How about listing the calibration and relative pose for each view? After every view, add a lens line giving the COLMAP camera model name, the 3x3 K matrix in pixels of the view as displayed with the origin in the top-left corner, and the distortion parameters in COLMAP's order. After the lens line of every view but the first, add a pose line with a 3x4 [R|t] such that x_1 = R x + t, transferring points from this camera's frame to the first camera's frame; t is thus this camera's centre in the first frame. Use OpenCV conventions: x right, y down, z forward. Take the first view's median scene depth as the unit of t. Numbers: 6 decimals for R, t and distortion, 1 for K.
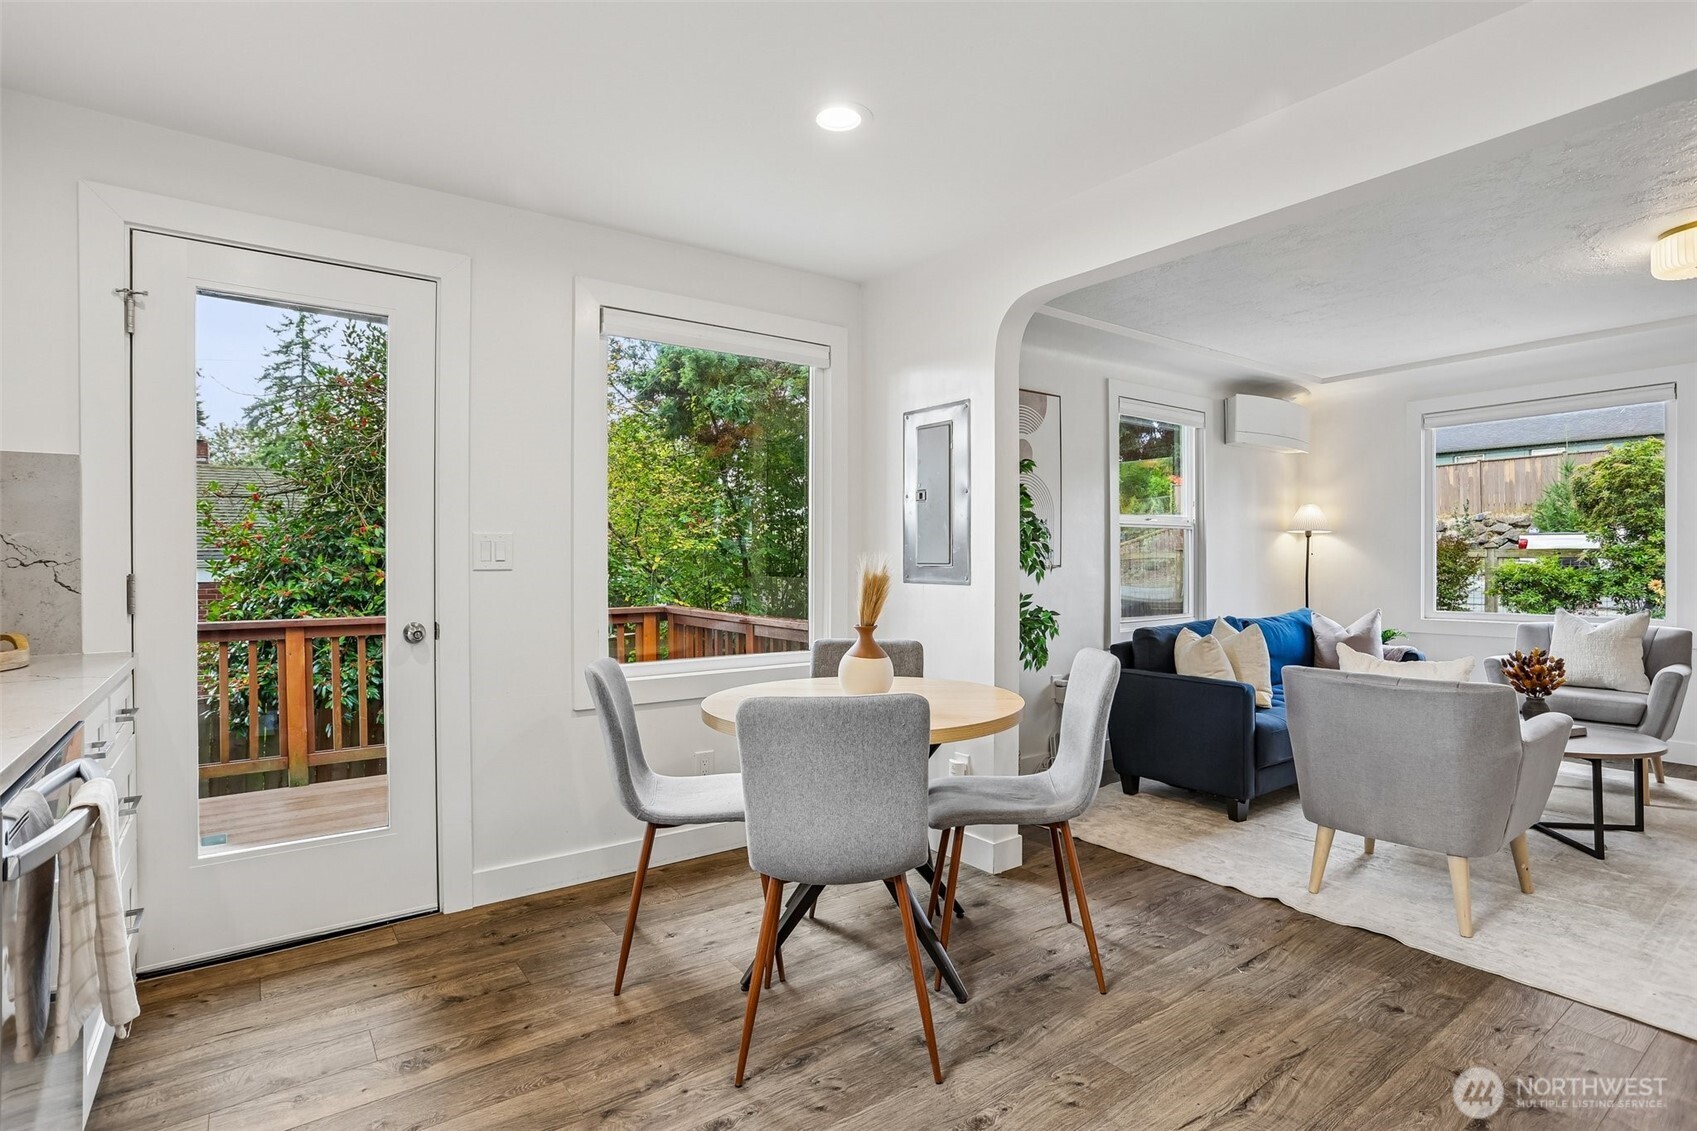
lens RADIAL K [[844.6, 0, 848.5], [0, 844.6, 565.5], [0, 0, 1]] dist [-0.066127, 0.038377]
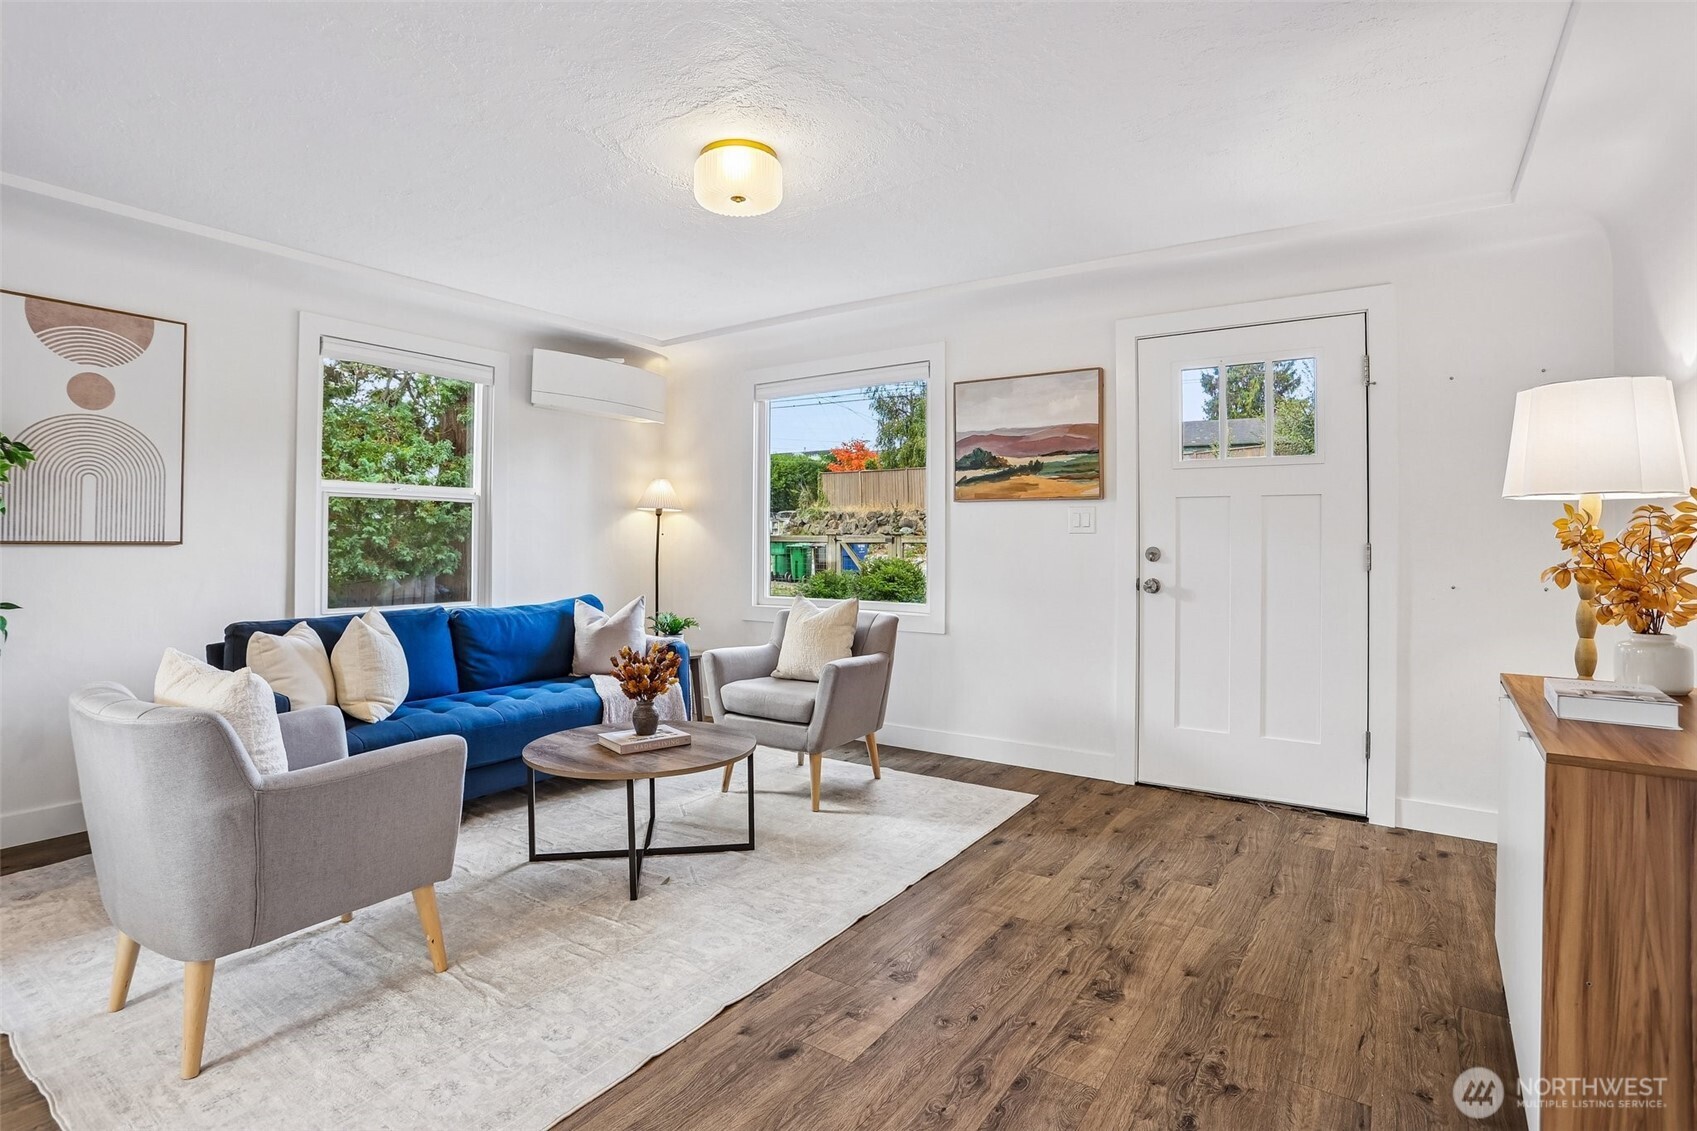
lens RADIAL K [[835.9, 0, 840.5], [0, 835.9, 538.1], [0, 0, 1]] dist [-0.073288, 0.031681]
pose [[0.943077, 0.012539, 0.332337, 0.564501], [-0.008444, 0.999870, -0.013764, 0.001788], [-0.332466, 0.010174, 0.943060, 0.097611]]
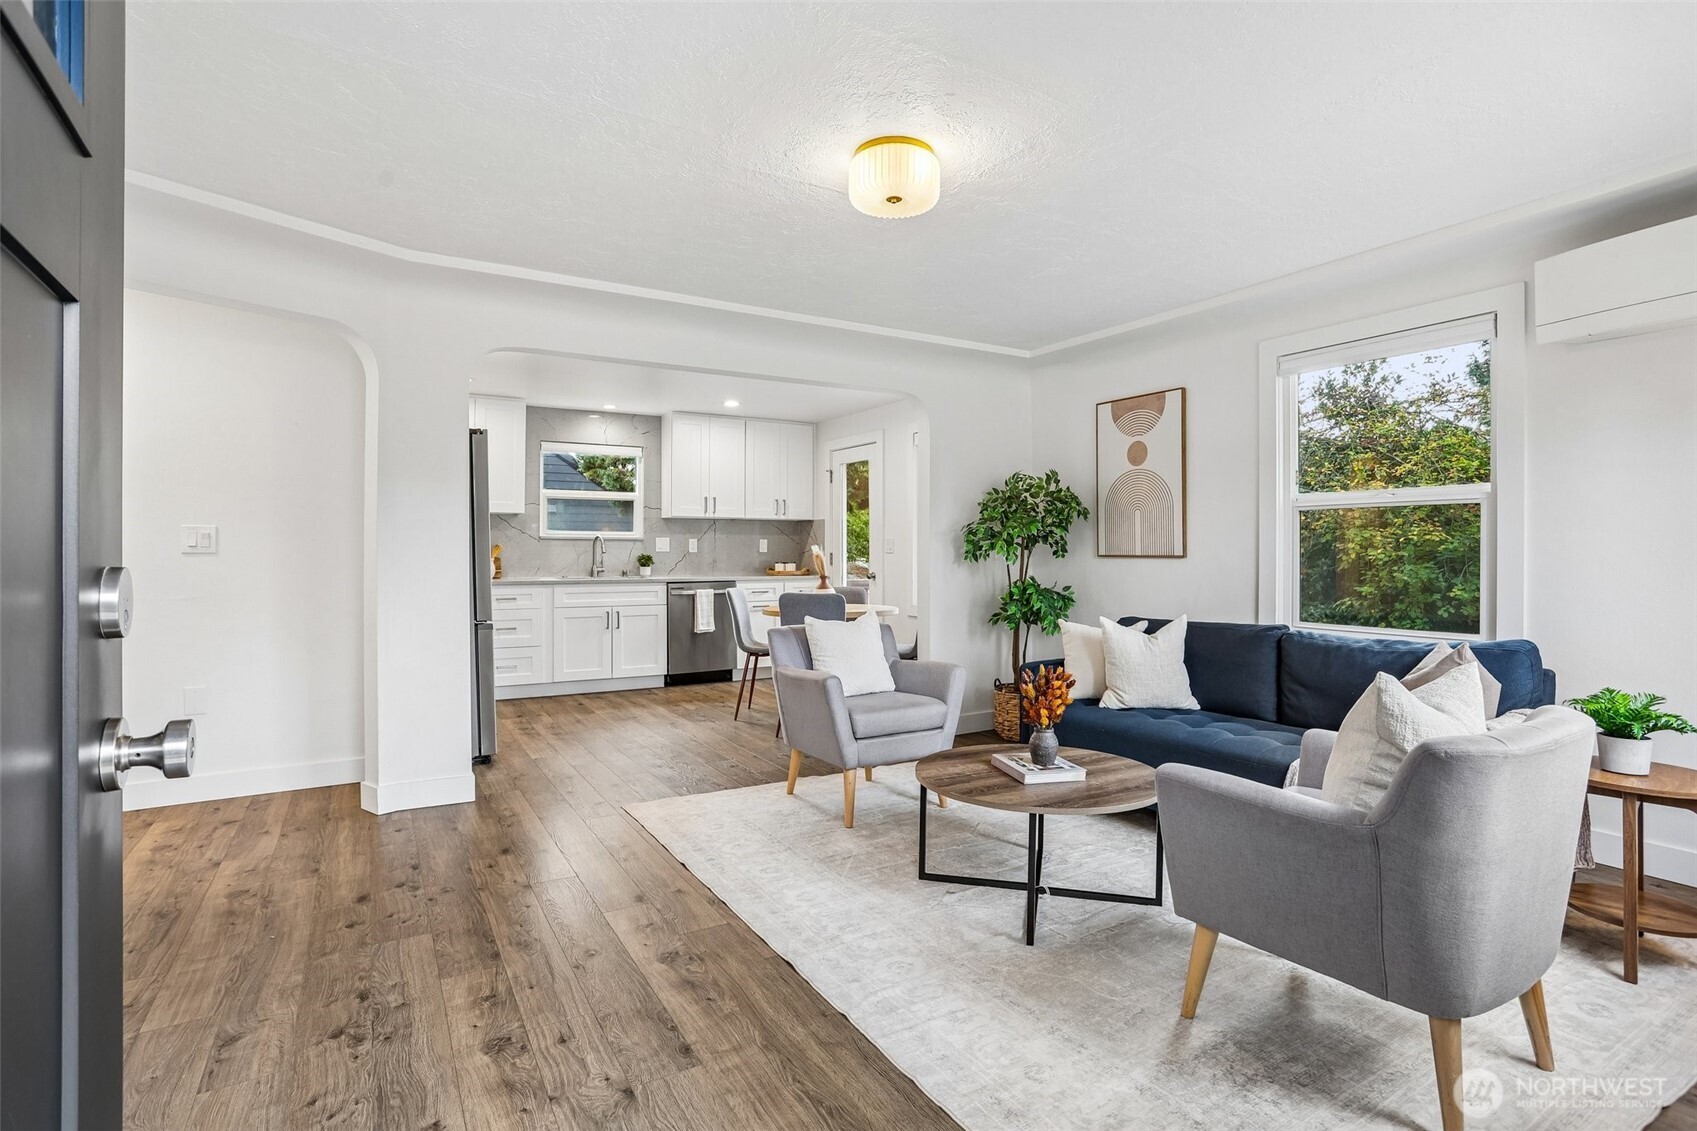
lens RADIAL K [[822.3, 0, 850.7], [0, 822.3, 557.9], [0, 0, 1]] dist [-0.066199, 0.033417]
pose [[-0.091252, 0.011585, -0.995760, 1.230959], [-0.008412, 0.999888, 0.012404, -0.005632], [0.995792, 0.009508, -0.091144, 0.678617]]
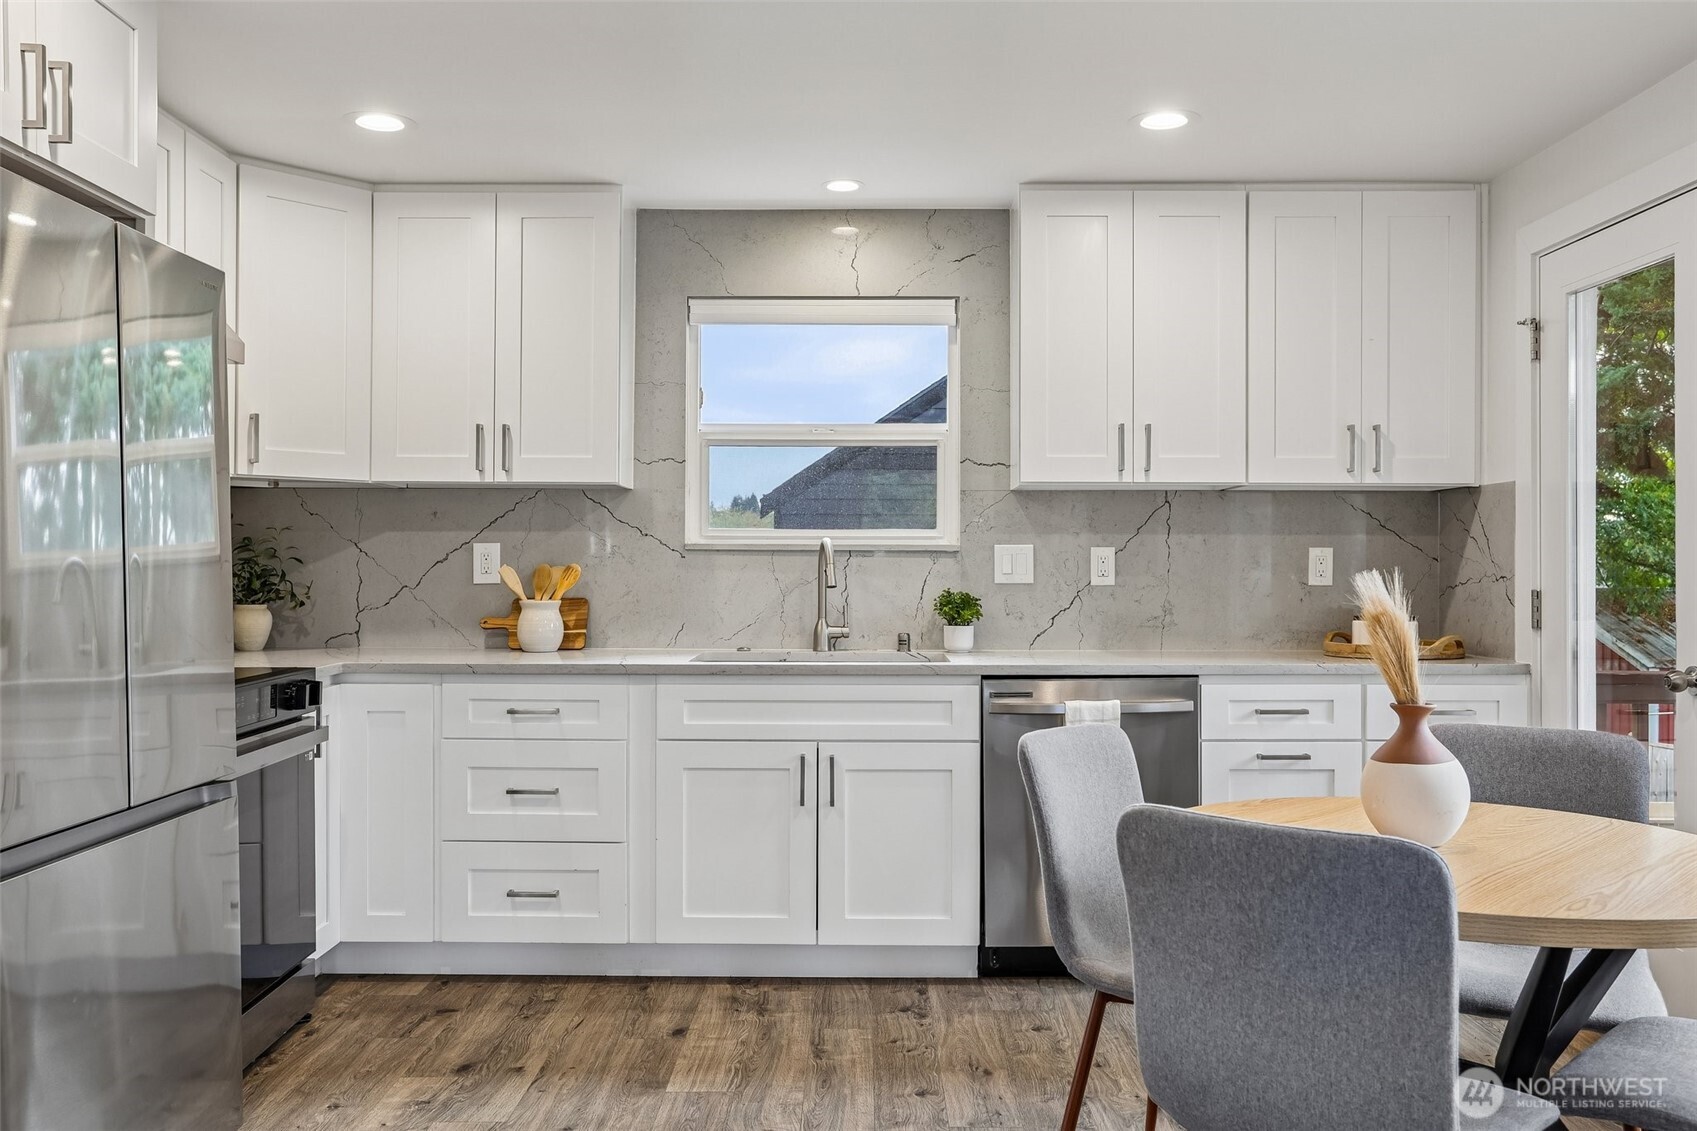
lens RADIAL K [[1372.2, 0, 848.5], [0, 1372.2, 565.5], [0, 0, 1]] dist [-0.083846, 0.225577]
pose [[-0.600229, -0.000602, -0.799828, 0.503444], [-0.007064, 0.999965, 0.004549, -0.011266], [0.799797, 0.008381, -0.600212, 0.652316]]
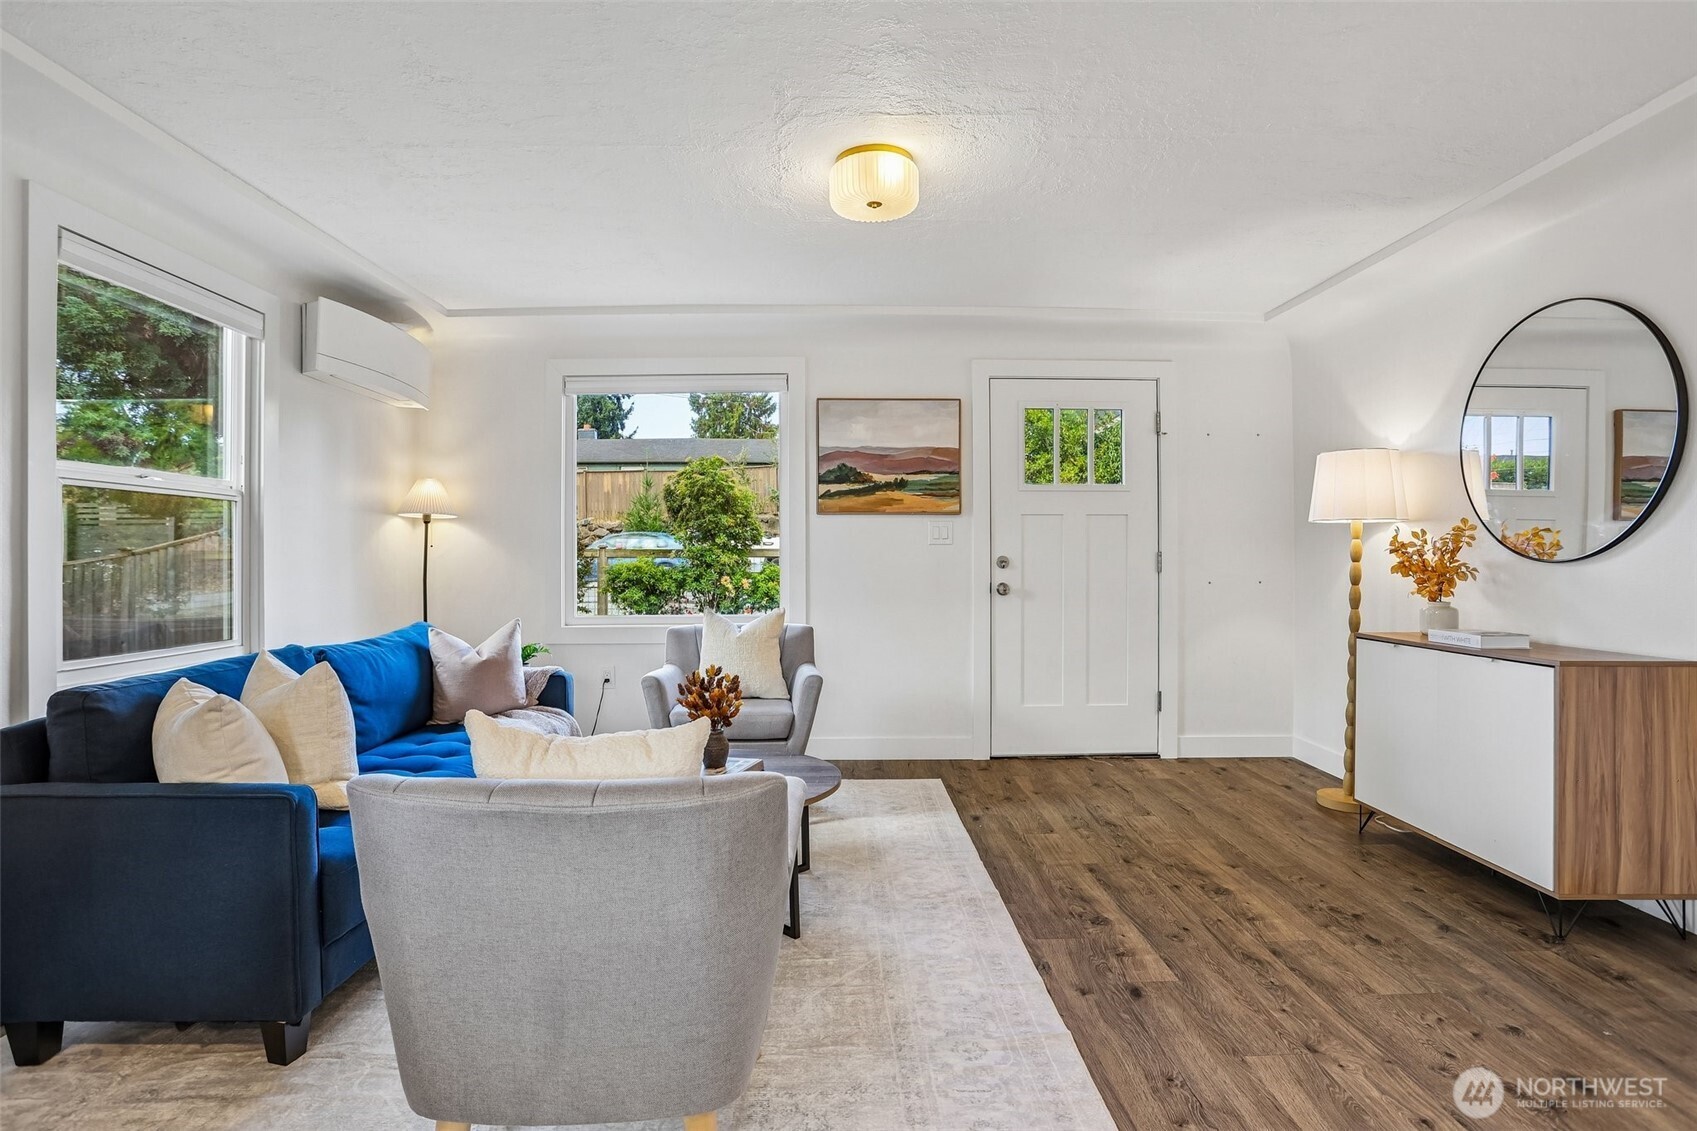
lens RADIAL K [[858.8, 0, 841.9], [0, 858.8, 563.4], [0, 0, 1]] dist [-0.073095, 0.035787]
pose [[0.579306, -0.000907, 0.815109, 0.200005], [0.005036, 0.999984, -0.002466, 0.006822], [-0.815094, 0.005533, 0.579302, 0.340698]]
